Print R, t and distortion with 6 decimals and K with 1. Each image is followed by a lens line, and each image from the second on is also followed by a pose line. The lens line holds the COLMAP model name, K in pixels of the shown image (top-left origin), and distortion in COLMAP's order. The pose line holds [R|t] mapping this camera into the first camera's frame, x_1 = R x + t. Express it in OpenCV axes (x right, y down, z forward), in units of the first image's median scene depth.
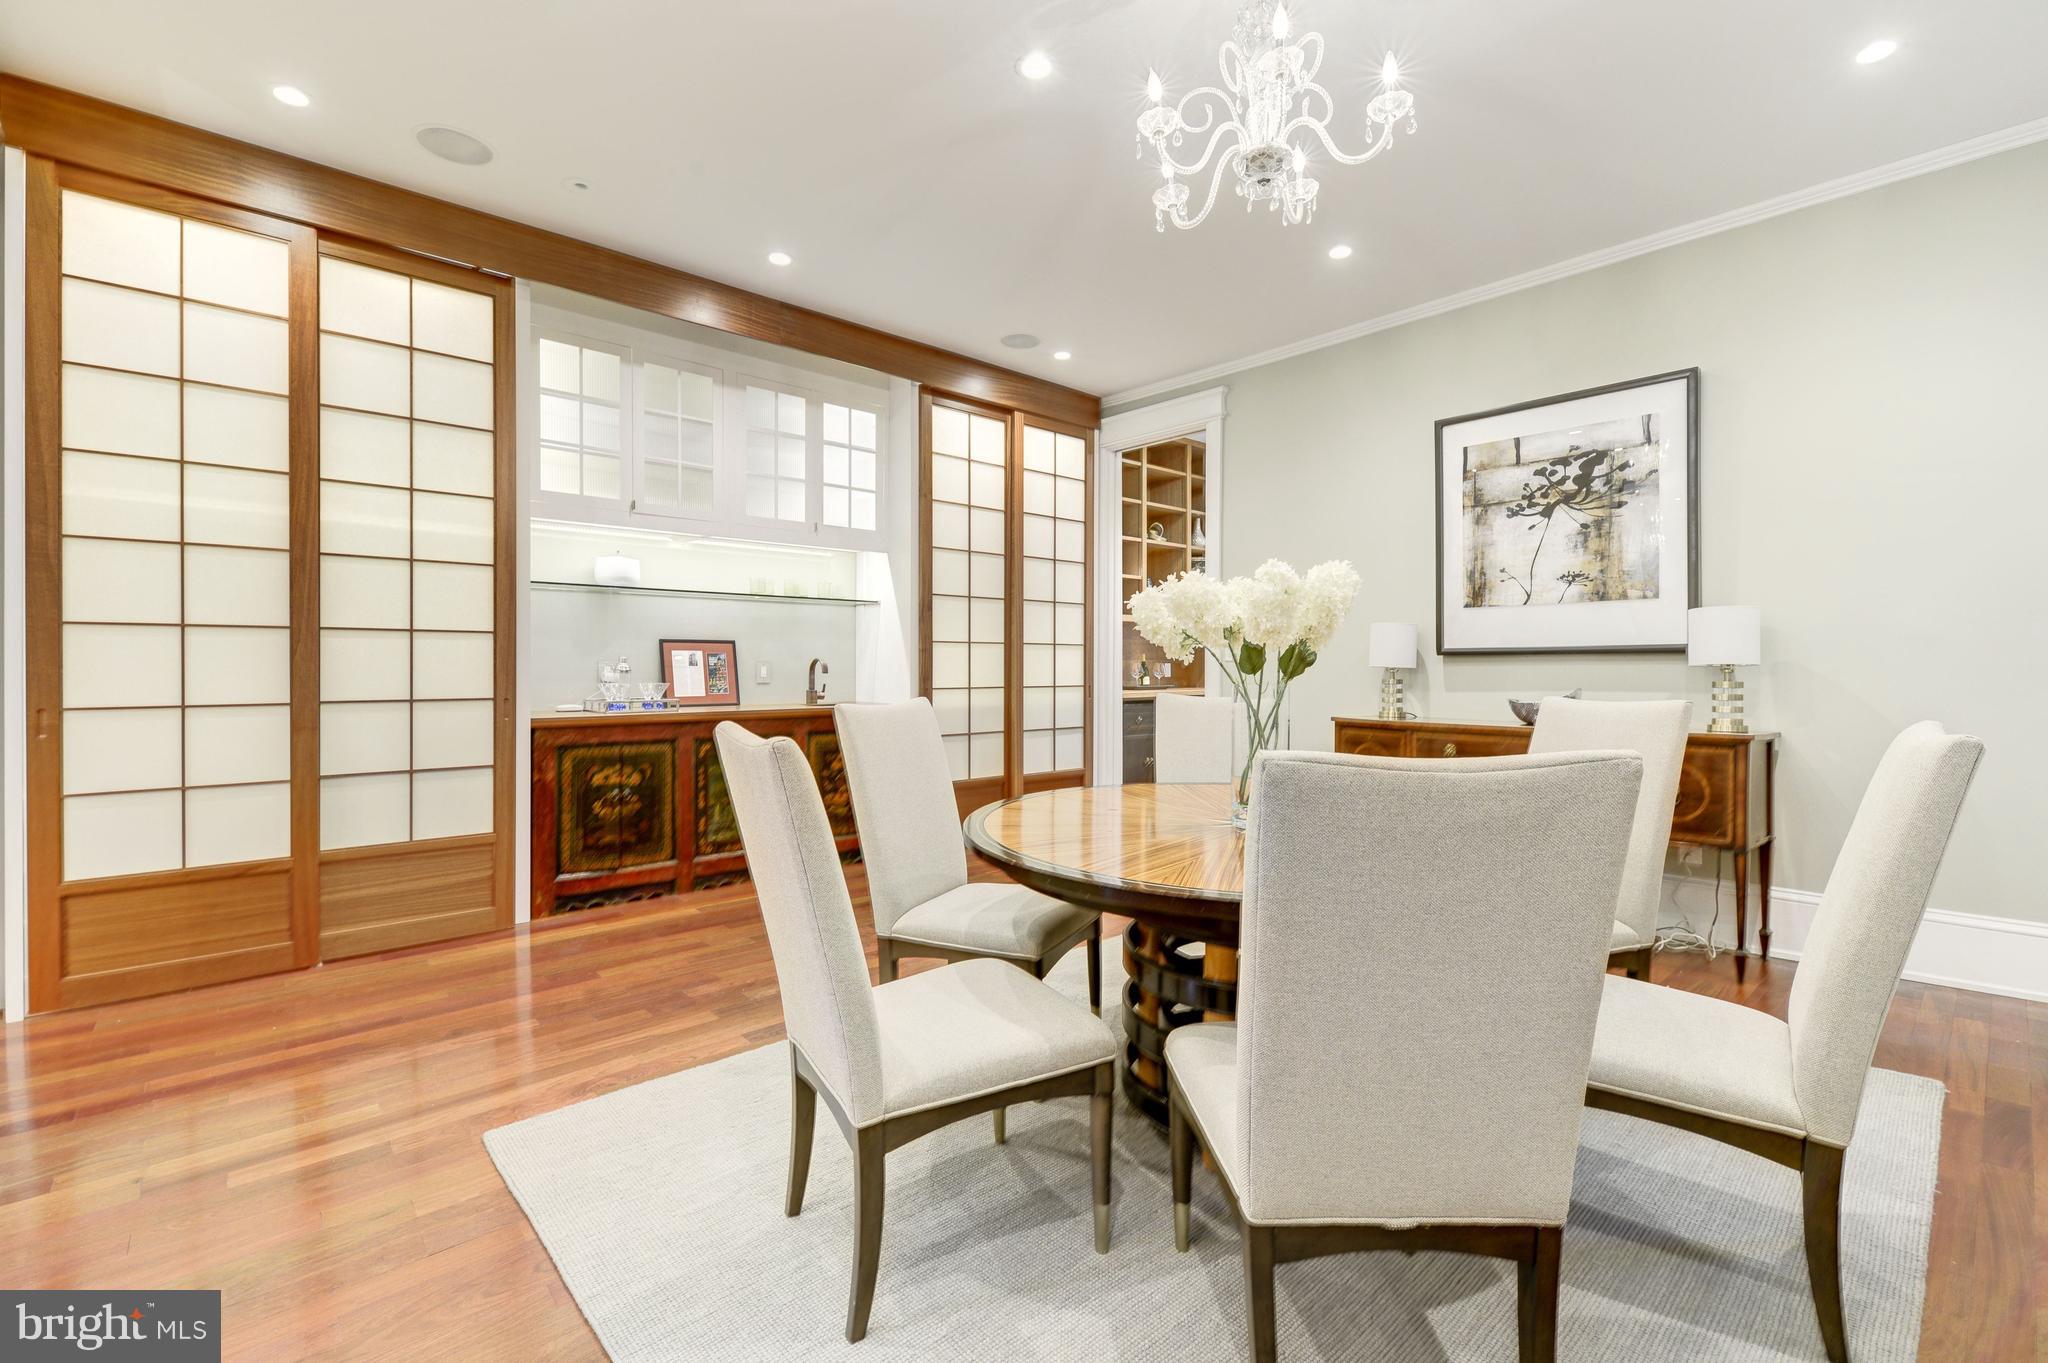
lens RADIAL K [[884.1, 0, 1021.1], [0, 884.1, 677.6], [0, 0, 1]] dist [0.010162, -0.007585]
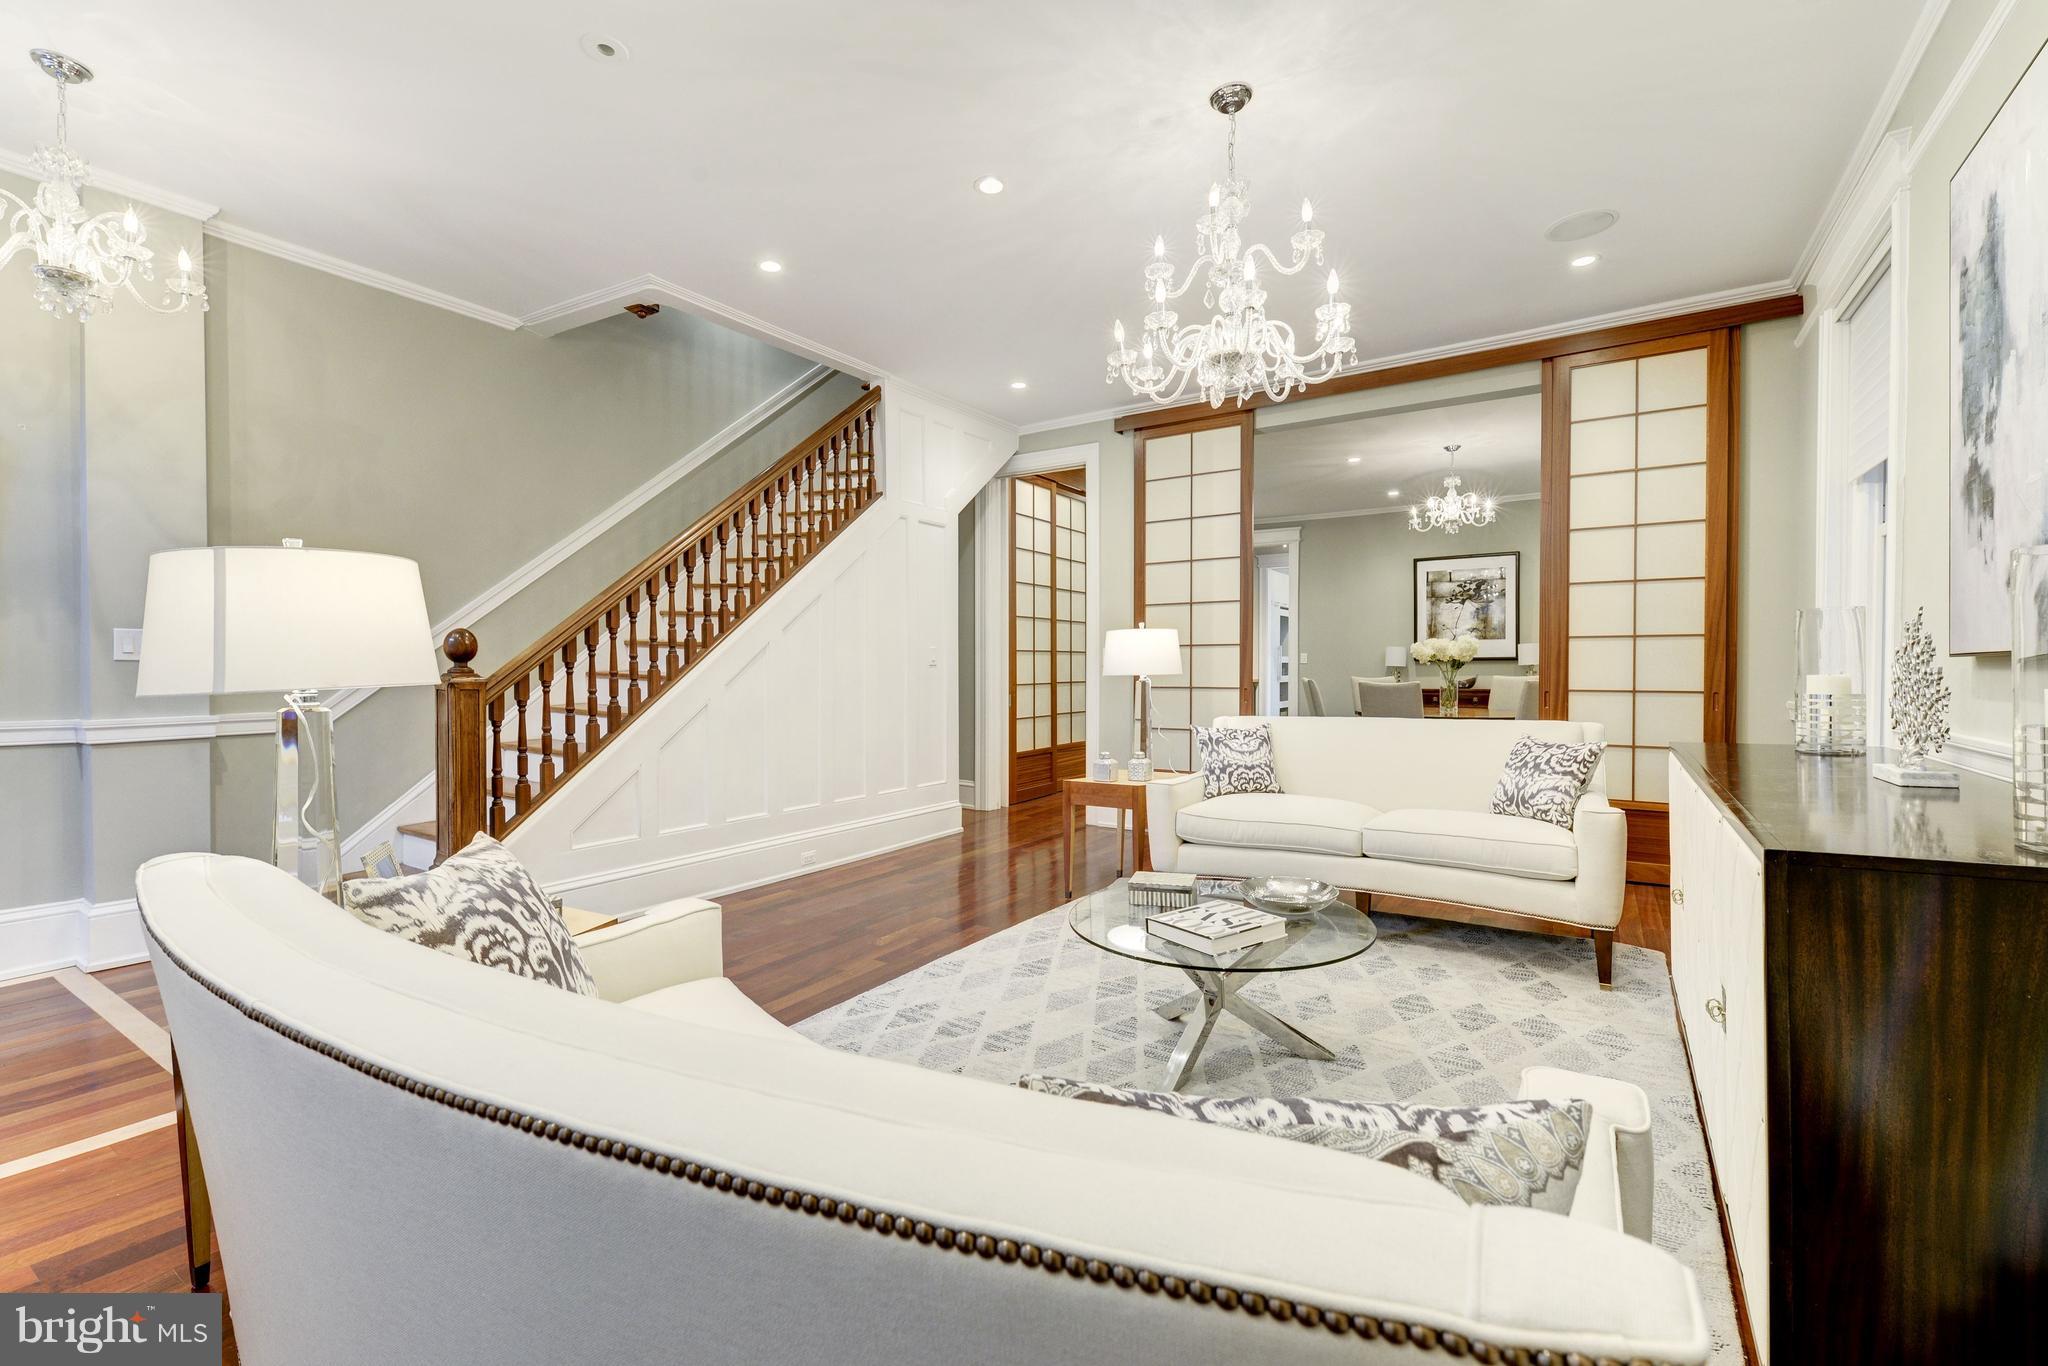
lens RADIAL K [[884.1, 0, 1010.9], [0, 884.1, 673.1], [0, 0, 1]] dist [0.010162, -0.007585]
pose [[0.964371, -0.006406, 0.264474, -1.259227], [0.005577, 0.999977, 0.003883, -0.007157], [-0.264493, -0.002270, 0.964385, -1.031467]]
